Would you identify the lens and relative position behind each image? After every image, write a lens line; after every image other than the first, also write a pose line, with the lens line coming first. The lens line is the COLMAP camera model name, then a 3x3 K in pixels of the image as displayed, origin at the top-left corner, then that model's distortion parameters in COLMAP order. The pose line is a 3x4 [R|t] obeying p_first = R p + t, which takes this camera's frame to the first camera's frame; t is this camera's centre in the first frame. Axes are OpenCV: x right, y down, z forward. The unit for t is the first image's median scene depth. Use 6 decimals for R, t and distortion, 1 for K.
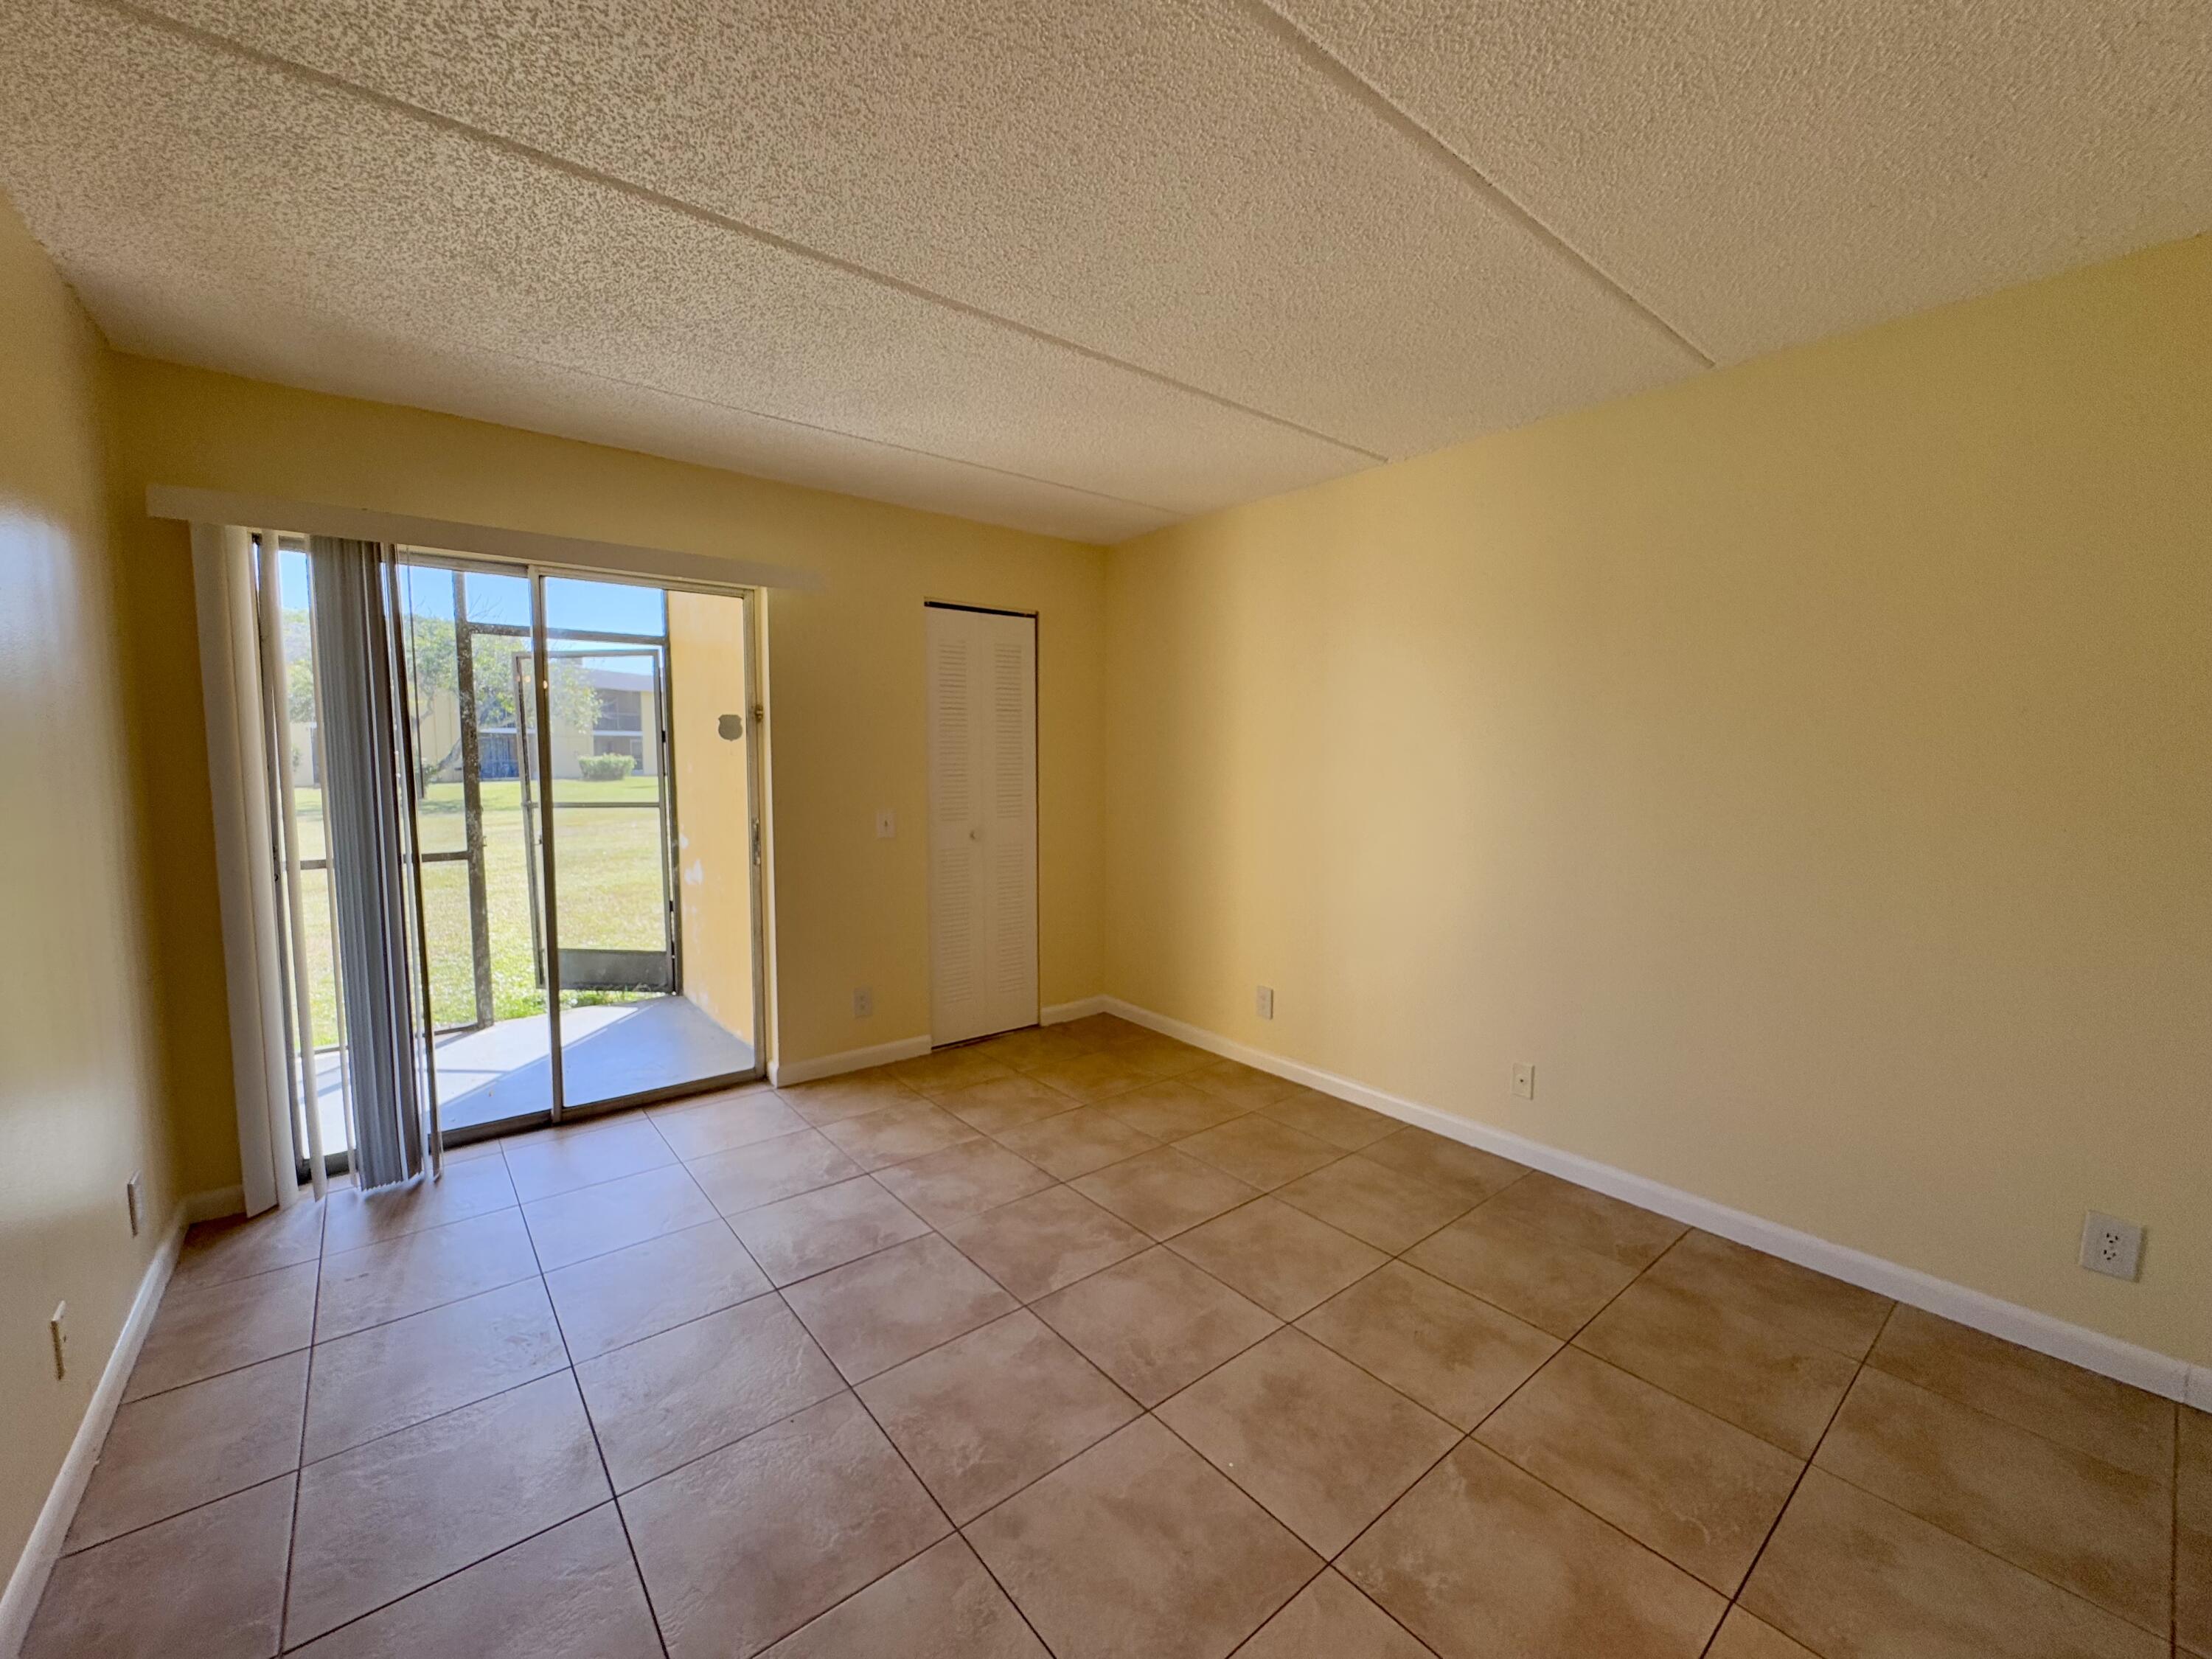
lens RADIAL K [[884.0, 0, 1107.0], [0, 884.0, 838.1], [0, 0, 1]] dist [-0.002892, 0.000676]
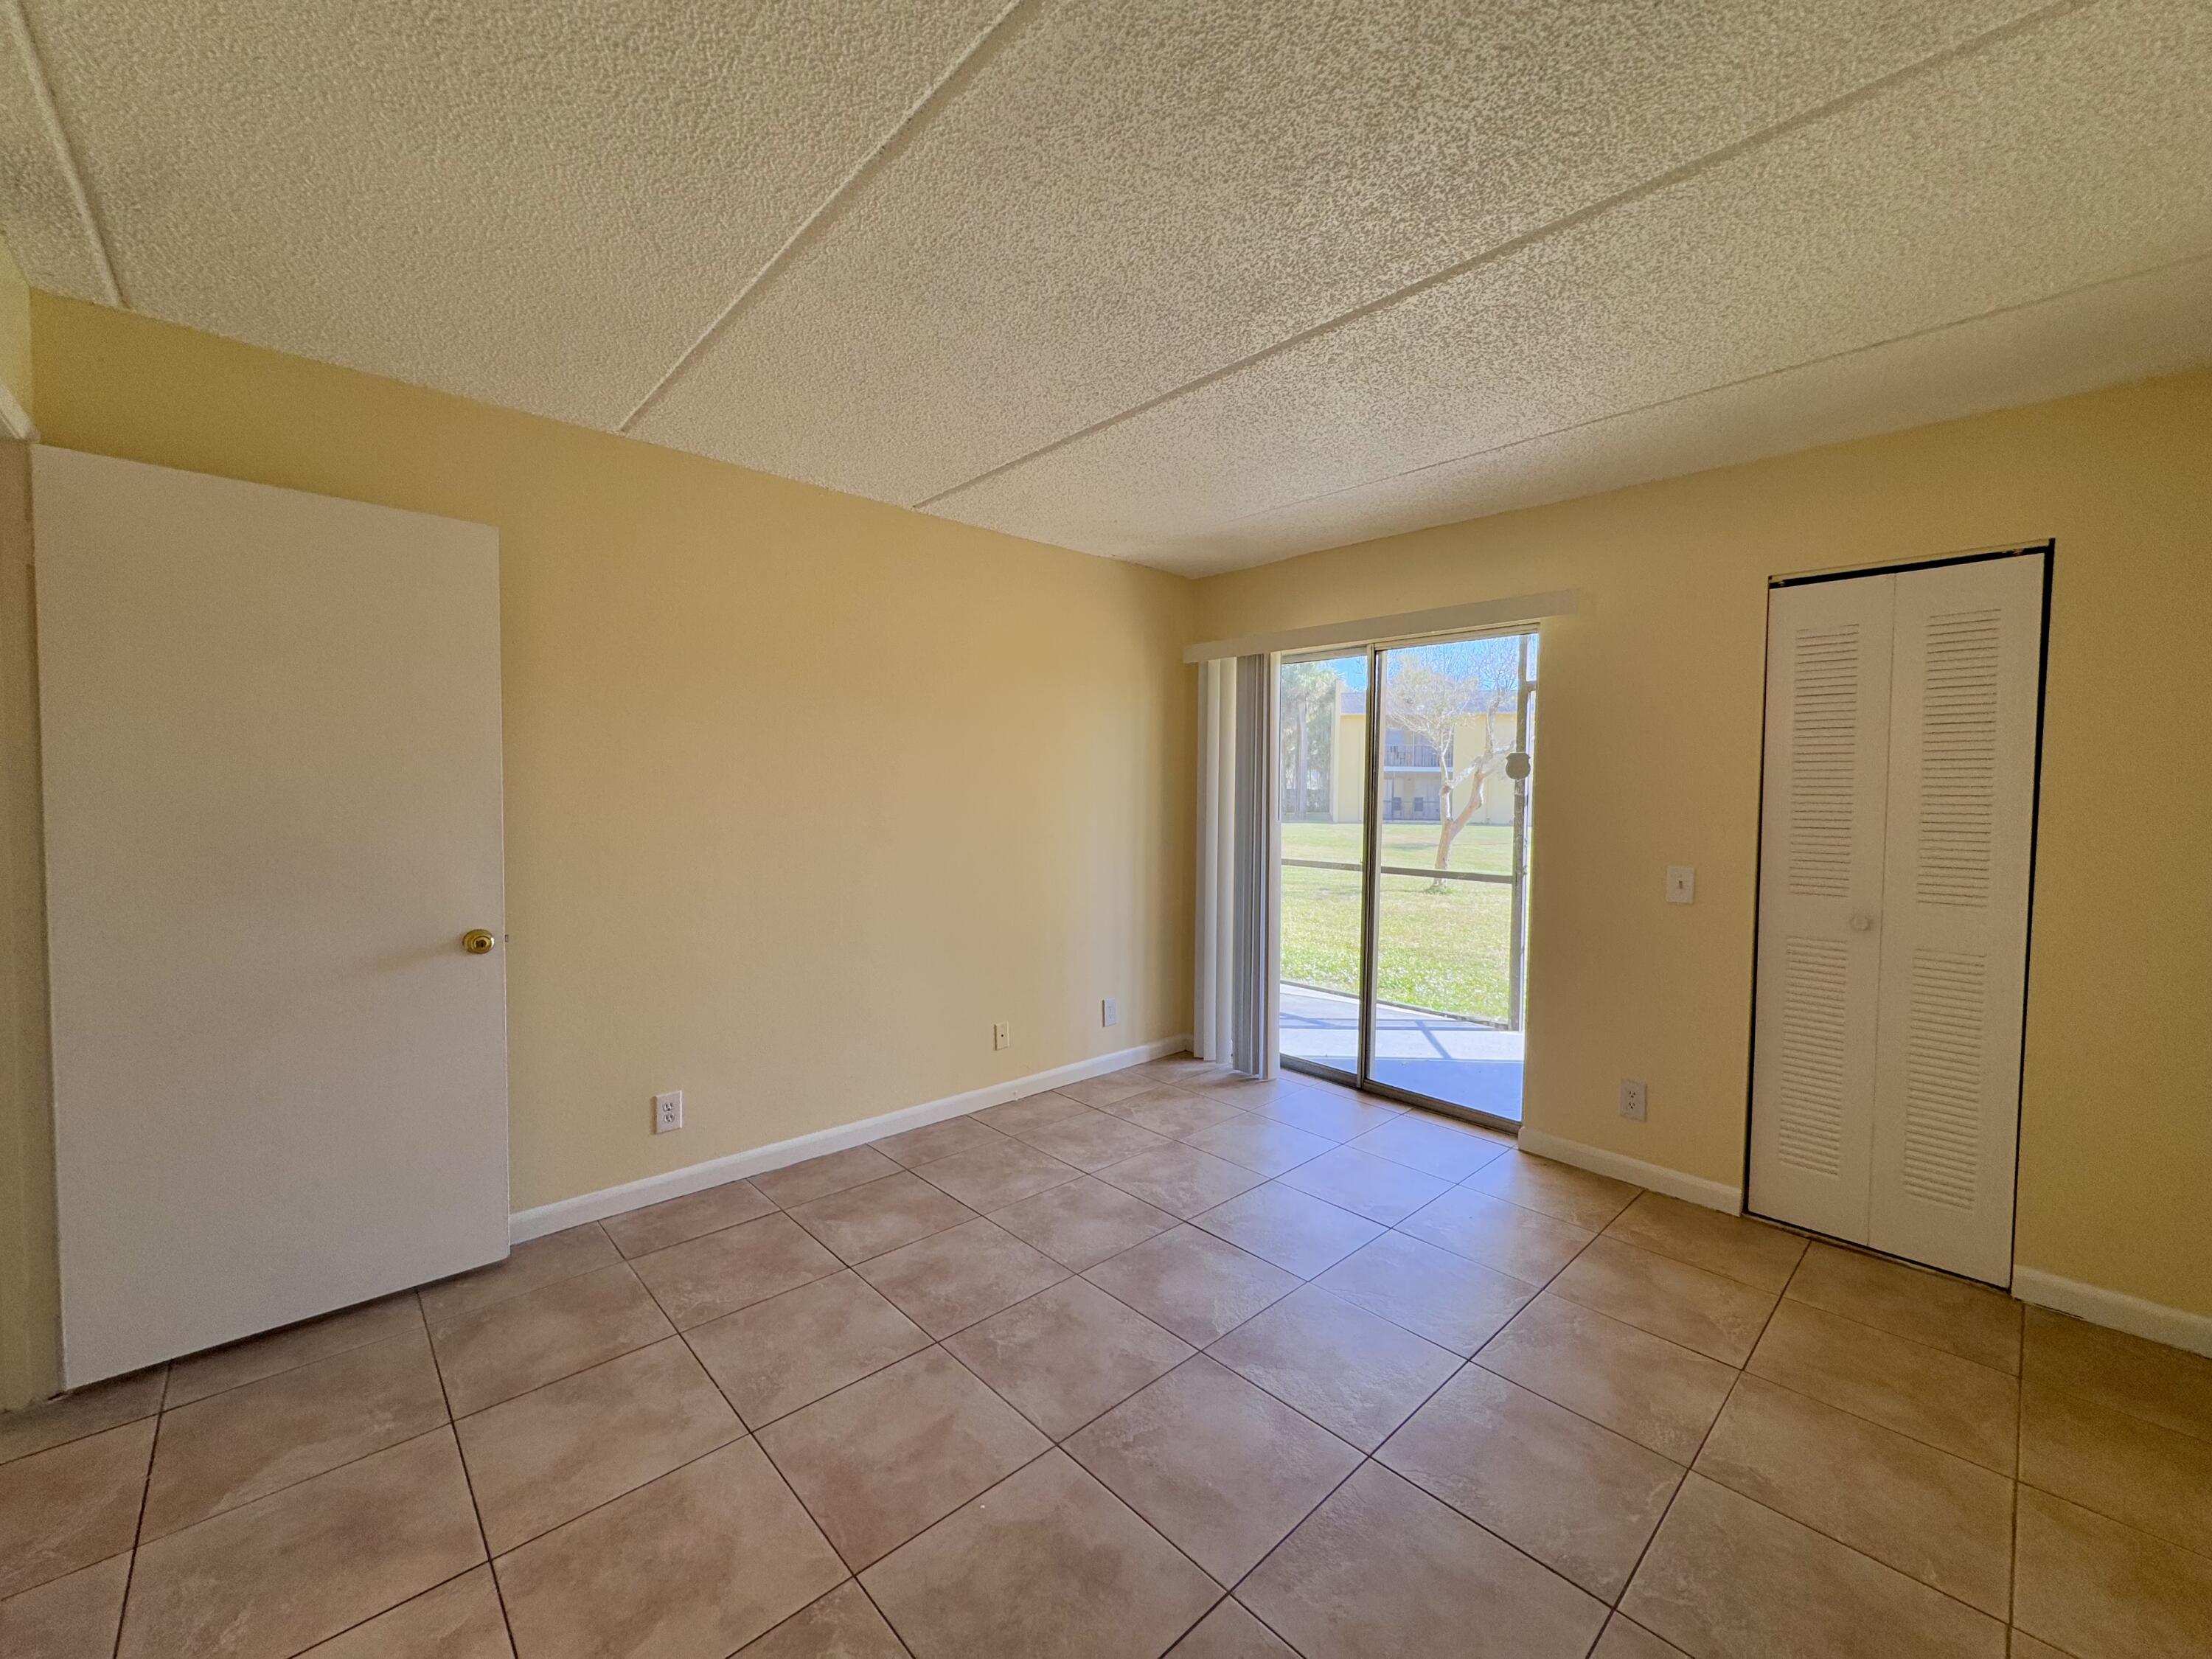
lens RADIAL K [[884.0, 0, 1107.4], [0, 884.0, 839.9], [0, 0, 1]] dist [-0.002892, 0.000676]
pose [[0.069036, 0.055576, -0.996065, 0.692294], [-0.105917, 0.993212, 0.048076, -0.055648], [0.991976, 0.102181, 0.074454, 0.630125]]
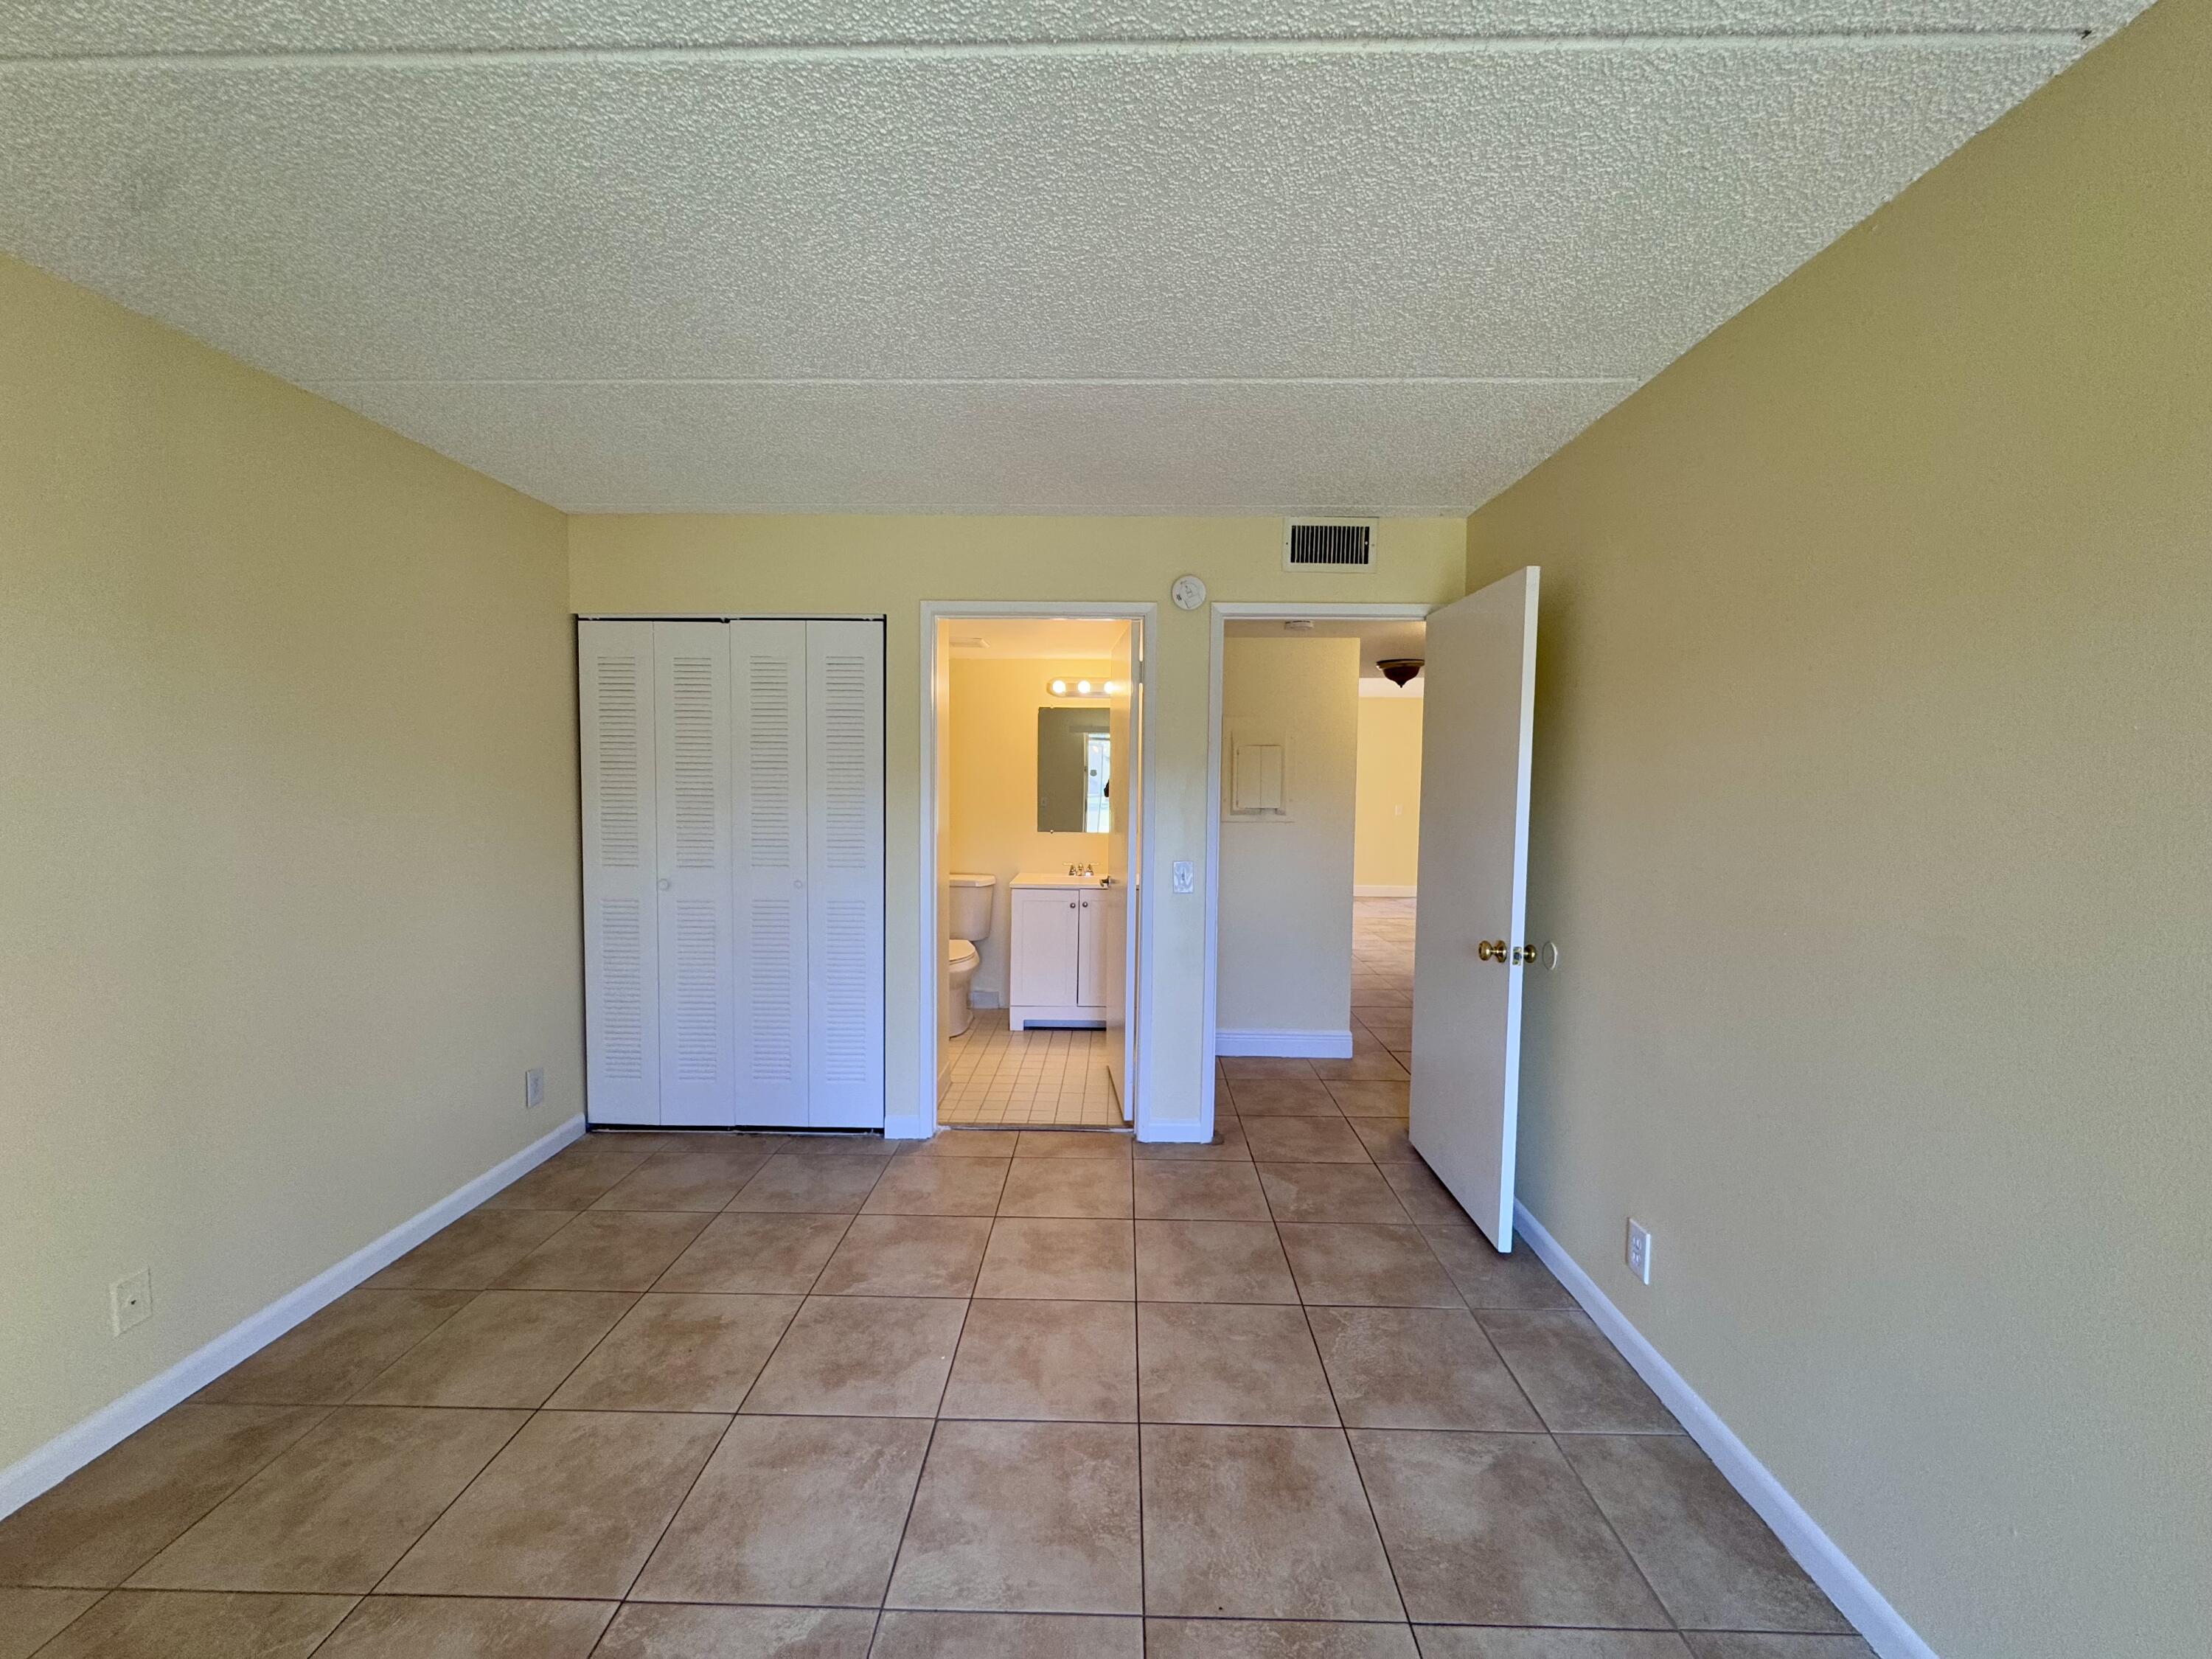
lens RADIAL K [[884.0, 0, 1102.1], [0, 884.0, 833.5], [0, 0, 1]] dist [-0.002892, 0.000676]
pose [[-0.756946, -0.052766, 0.651343, -0.529533], [0.050647, 0.988999, 0.138978, -0.134403], [-0.651511, 0.138188, -0.745947, 1.085615]]
